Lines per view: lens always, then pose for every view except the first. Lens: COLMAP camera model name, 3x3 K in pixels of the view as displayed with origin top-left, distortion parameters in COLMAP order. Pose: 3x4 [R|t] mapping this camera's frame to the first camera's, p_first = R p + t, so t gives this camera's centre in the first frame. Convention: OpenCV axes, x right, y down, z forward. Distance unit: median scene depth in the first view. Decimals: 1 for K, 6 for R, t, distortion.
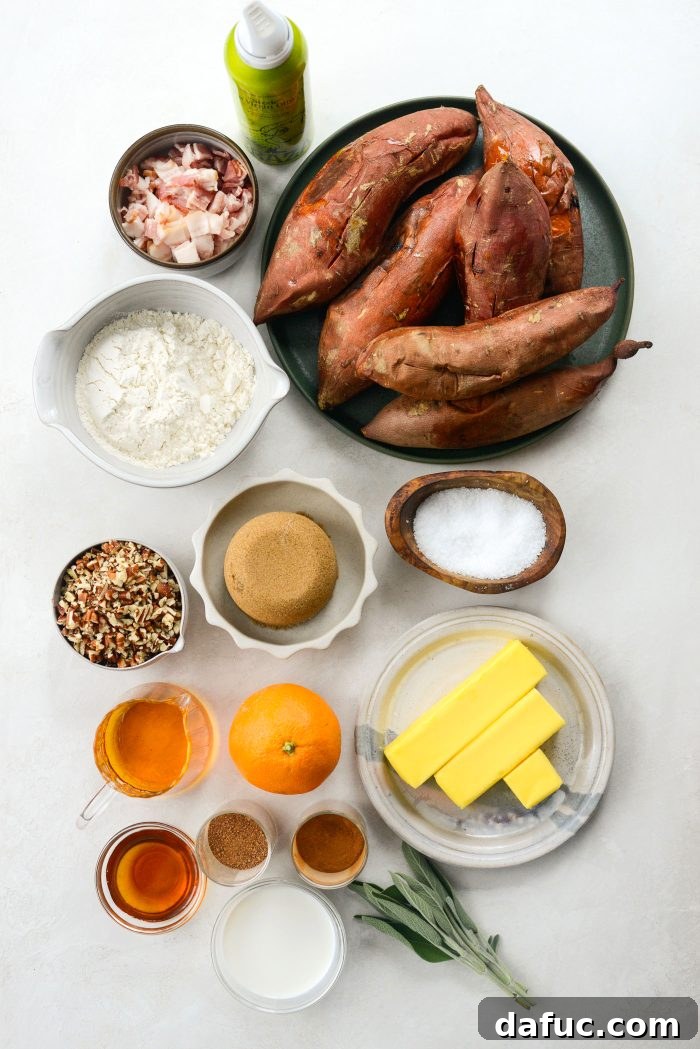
lens RADIAL K [[1656.8, 0, 350.0], [0, 1656.8, 524.5], [0, 0, 1]] dist [-0.010269, -0.132164]
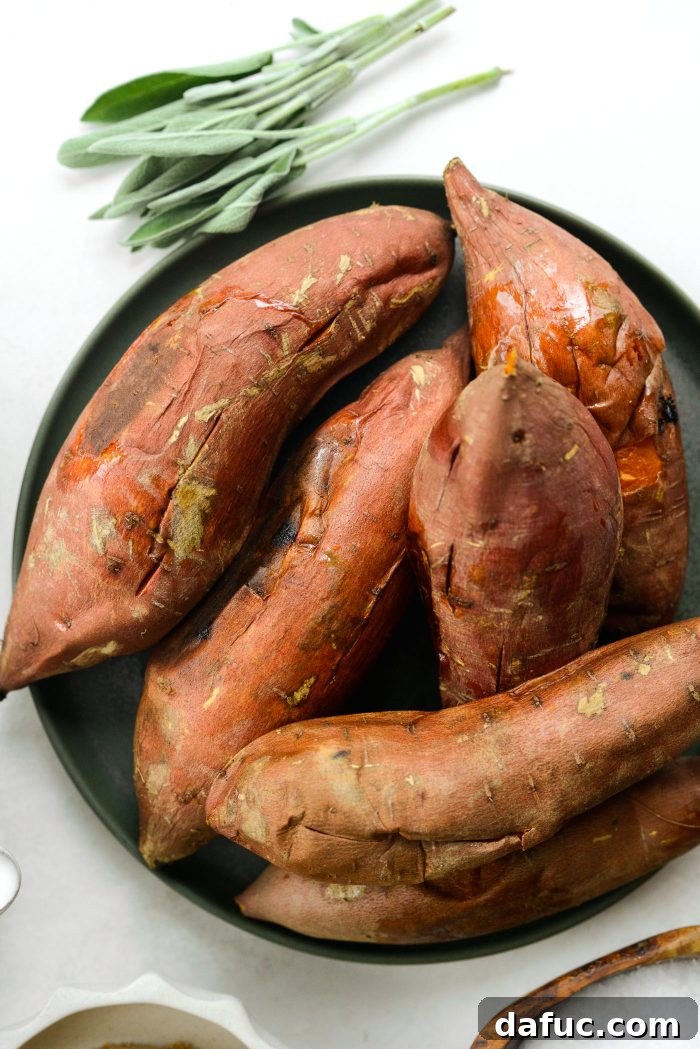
lens RADIAL K [[1656.8, 0, 350.0], [0, 1656.8, 524.5], [0, 0, 1]] dist [-0.010269, -0.132164]
pose [[0.998428, -0.045760, -0.032361, 0.062008], [0.048642, 0.994312, 0.094745, -0.215121], [0.027842, -0.096170, 0.994975, 0.545791]]
